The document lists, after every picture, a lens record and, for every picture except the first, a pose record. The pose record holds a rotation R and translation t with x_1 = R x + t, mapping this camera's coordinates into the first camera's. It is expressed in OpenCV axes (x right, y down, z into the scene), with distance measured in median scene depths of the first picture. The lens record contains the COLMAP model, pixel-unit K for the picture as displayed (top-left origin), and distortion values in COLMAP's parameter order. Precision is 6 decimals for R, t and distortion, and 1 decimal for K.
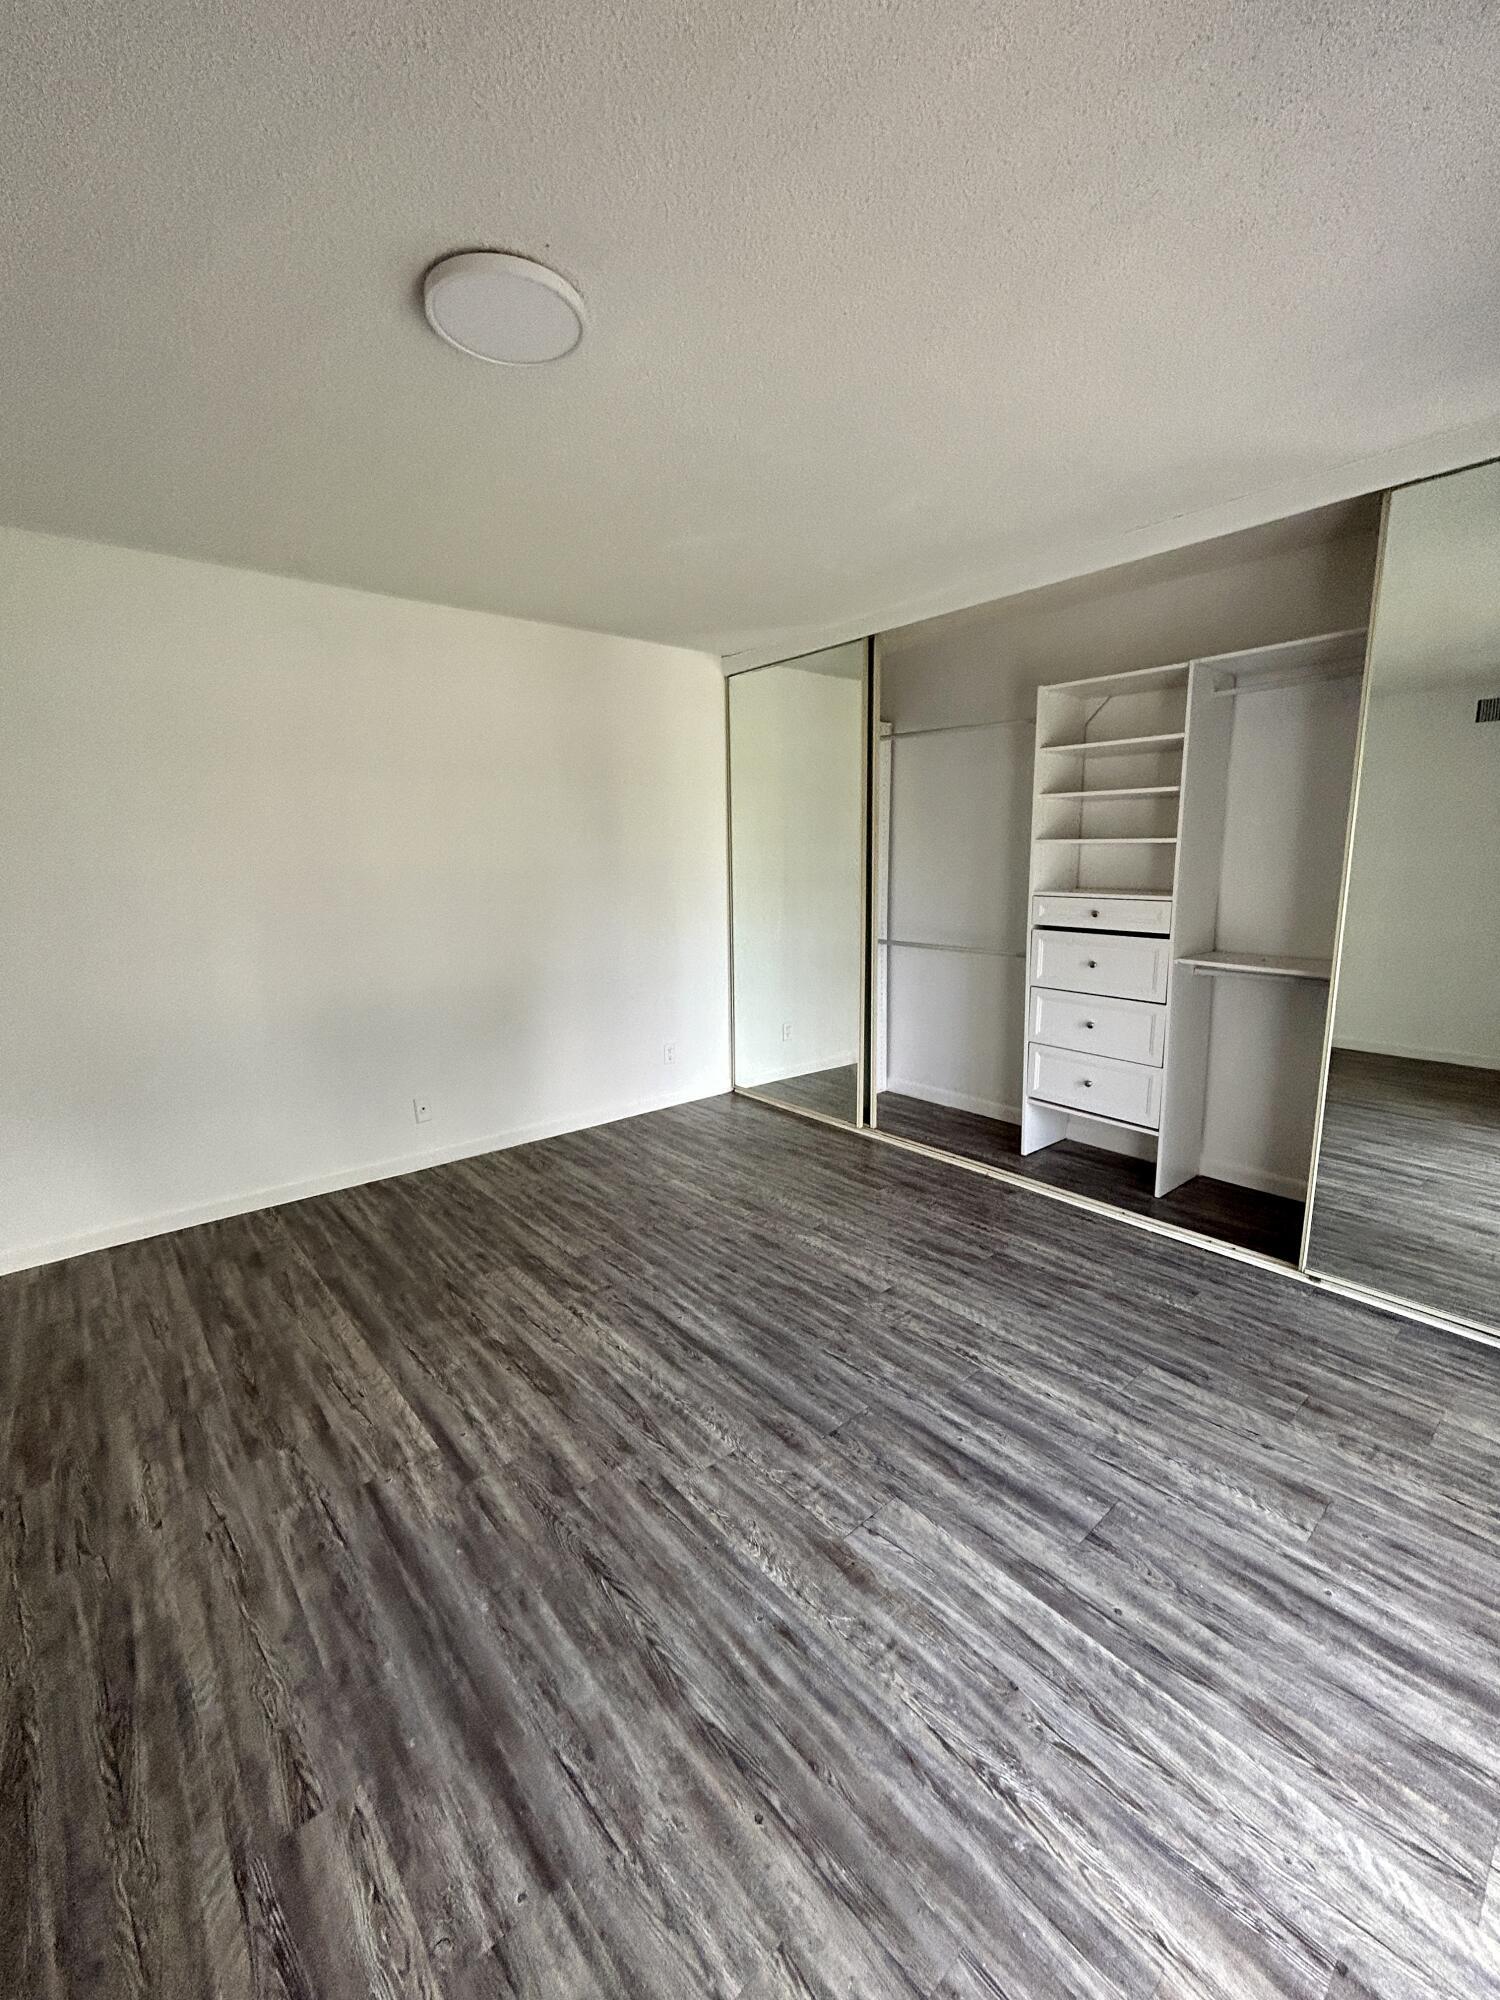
lens RADIAL K [[813.7, 0, 753.6], [0, 813.7, 998.5], [0, 0, 1]] dist [0.001989, 0.000504]
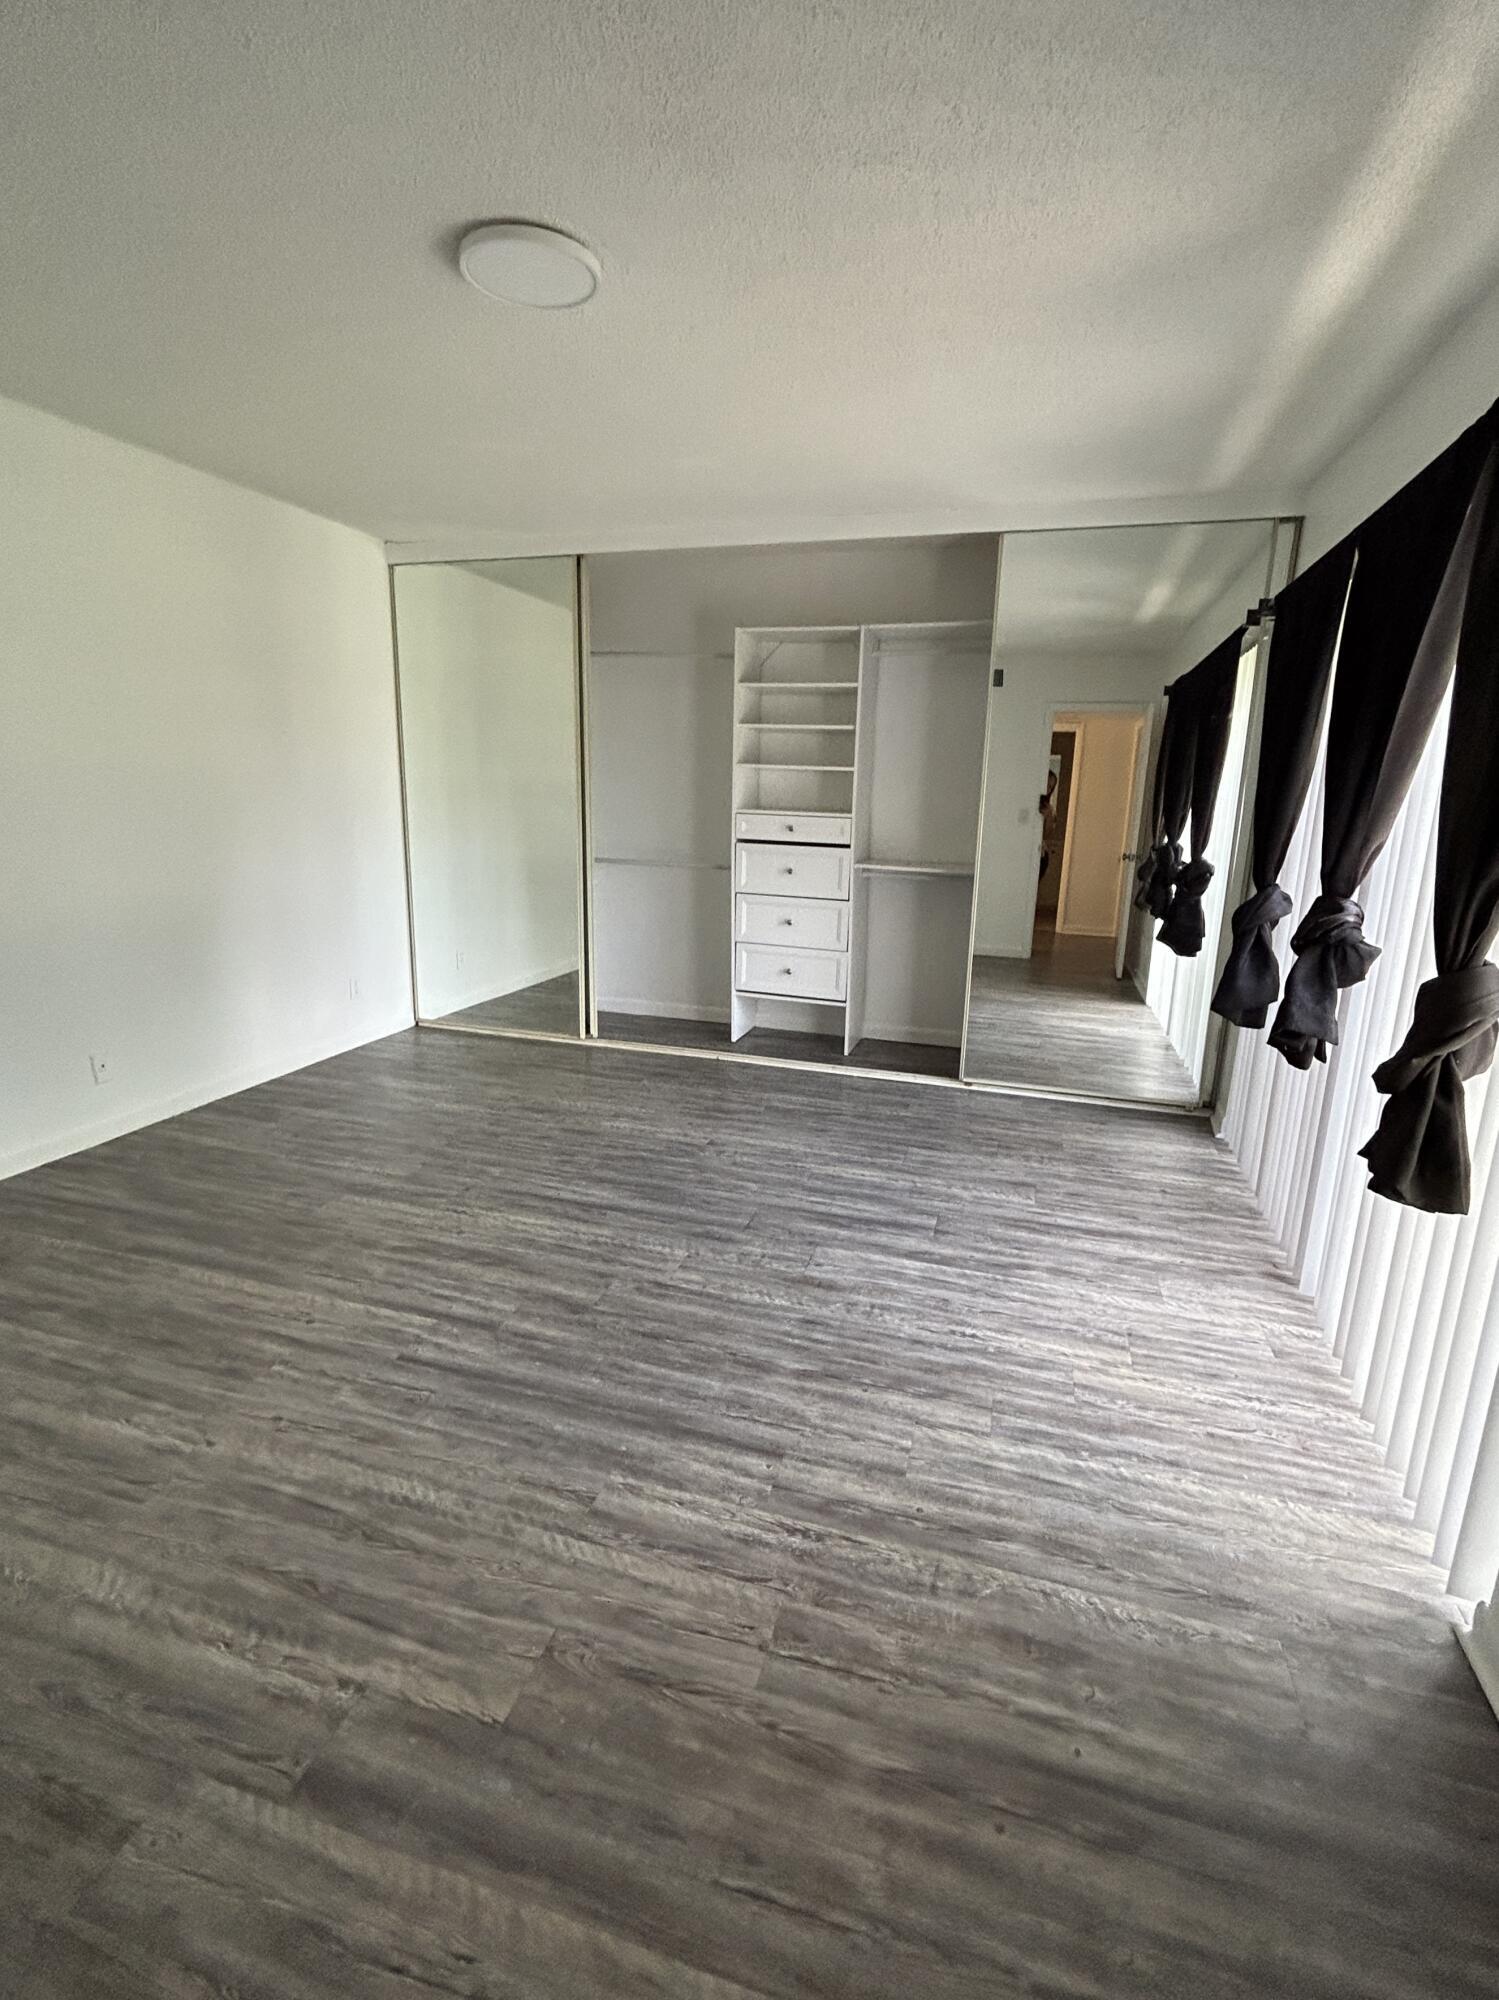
lens RADIAL K [[925.3, 0, 750.7], [0, 925.3, 995.9], [0, 0, 1]] dist [0.002419, 0.000227]
pose [[0.843258, -0.086952, 0.530429, -0.532412], [0.058420, 0.995809, 0.070367, 0.060215], [-0.534324, -0.028350, 0.844804, -0.180024]]
